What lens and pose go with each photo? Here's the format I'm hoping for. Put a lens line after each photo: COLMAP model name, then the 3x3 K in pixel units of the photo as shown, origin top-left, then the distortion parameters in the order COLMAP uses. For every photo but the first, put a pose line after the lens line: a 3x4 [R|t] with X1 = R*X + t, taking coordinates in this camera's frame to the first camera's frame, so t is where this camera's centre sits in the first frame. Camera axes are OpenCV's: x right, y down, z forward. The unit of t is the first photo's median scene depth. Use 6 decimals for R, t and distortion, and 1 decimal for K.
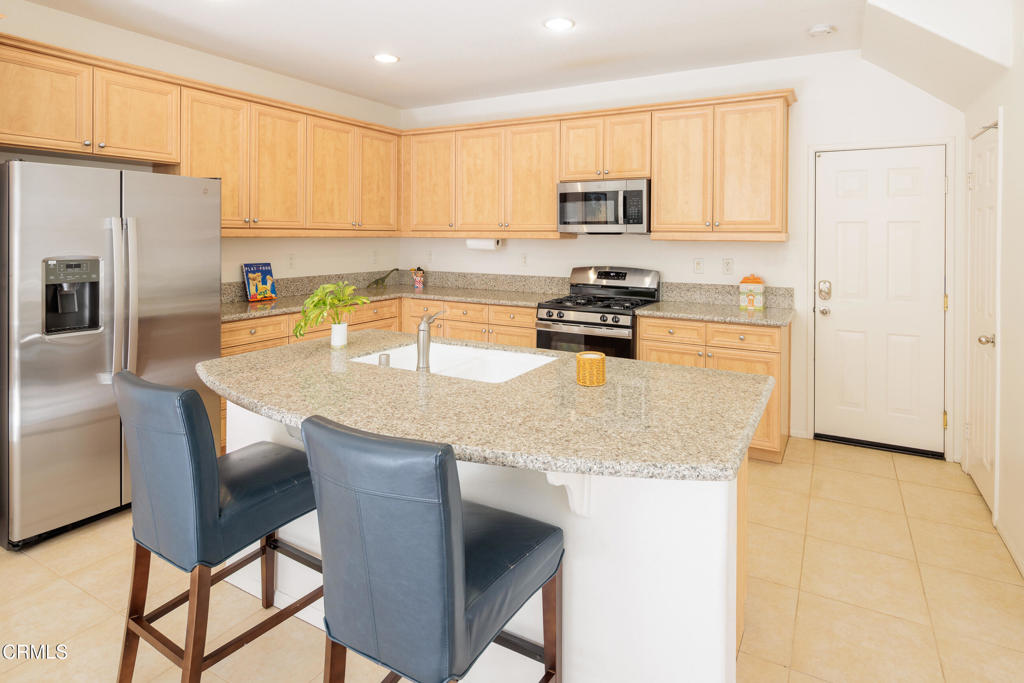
lens RADIAL K [[541.6, 0, 551.7], [0, 541.6, 229.9], [0, 0, 1]] dist [-0.003982, -0.002323]
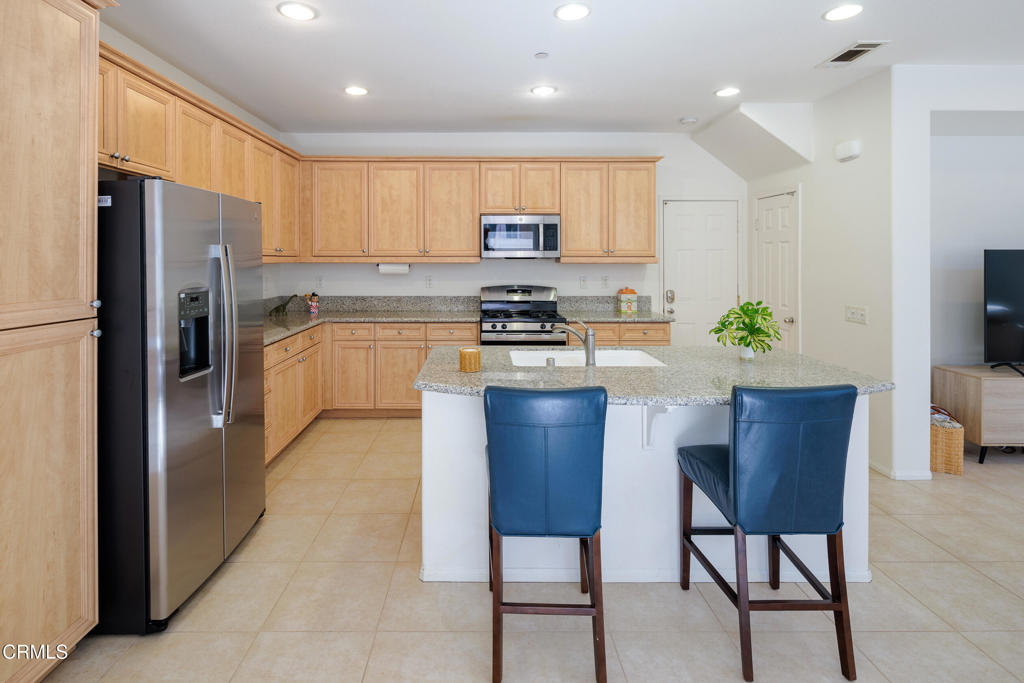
lens RADIAL K [[514.4, 0, 470.3], [0, 514.4, 257.6], [0, 0, 1]] dist [0.000280, -0.000668]
pose [[0.886077, -0.005020, 0.463512, -0.555708], [0.001163, 0.999962, 0.008608, -0.005161], [-0.463537, -0.007088, 0.886049, 0.024912]]
